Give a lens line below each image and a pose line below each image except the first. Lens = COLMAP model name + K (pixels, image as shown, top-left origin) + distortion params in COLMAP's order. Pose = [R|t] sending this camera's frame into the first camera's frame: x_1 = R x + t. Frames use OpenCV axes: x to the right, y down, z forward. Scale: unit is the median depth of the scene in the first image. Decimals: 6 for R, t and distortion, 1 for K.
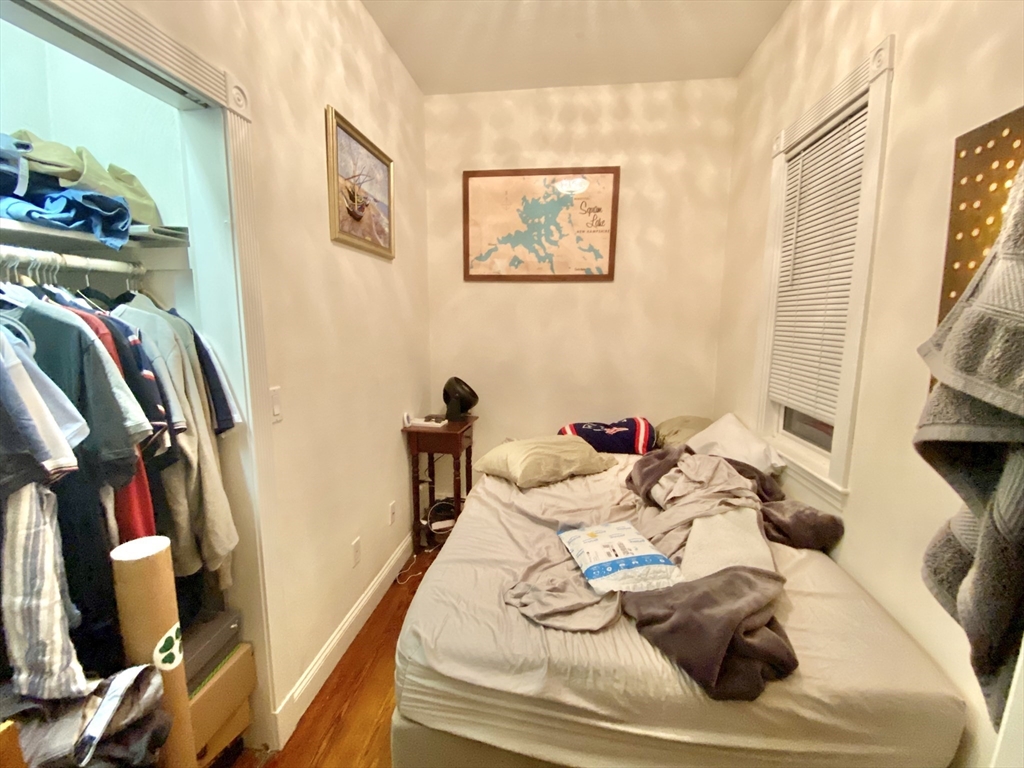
lens RADIAL K [[409.2, 0, 511.5], [0, 409.2, 380.3], [0, 0, 1]] dist [0.001679, -0.012396]
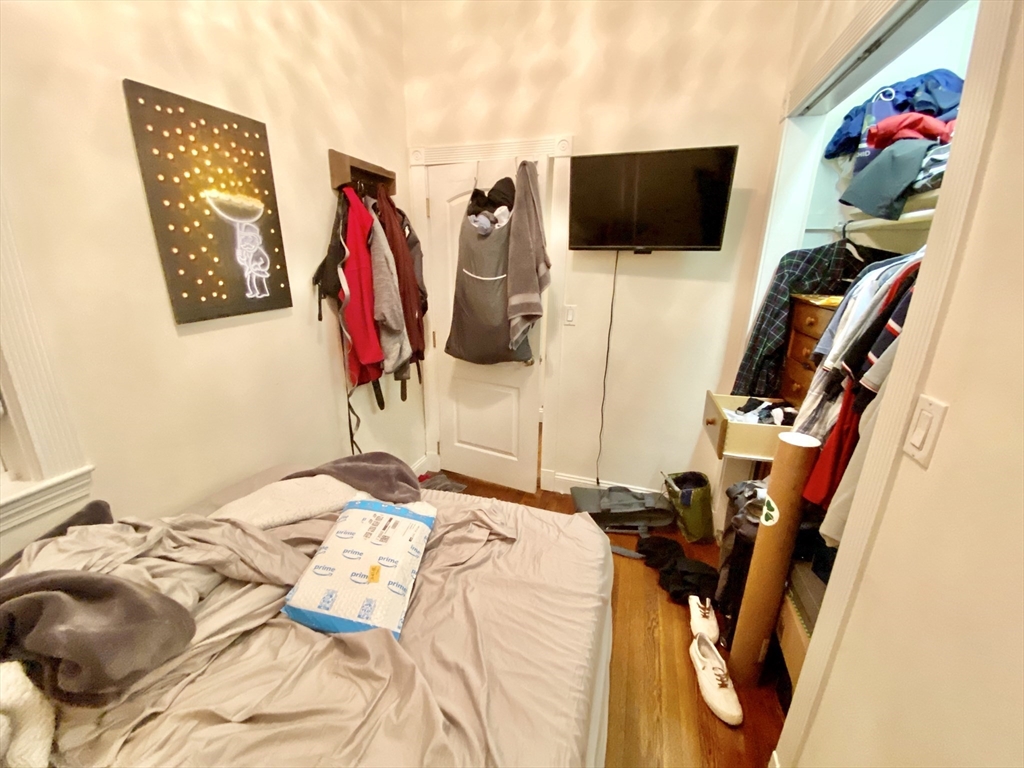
lens RADIAL K [[409.2, 0, 510.6], [0, 409.2, 383.4], [0, 0, 1]] dist [0.001679, -0.012396]
pose [[-0.984762, -0.075569, 0.156631, -0.184934], [-0.000852, 0.902741, 0.430184, -0.349330], [-0.173906, 0.423496, -0.889049, 2.343357]]
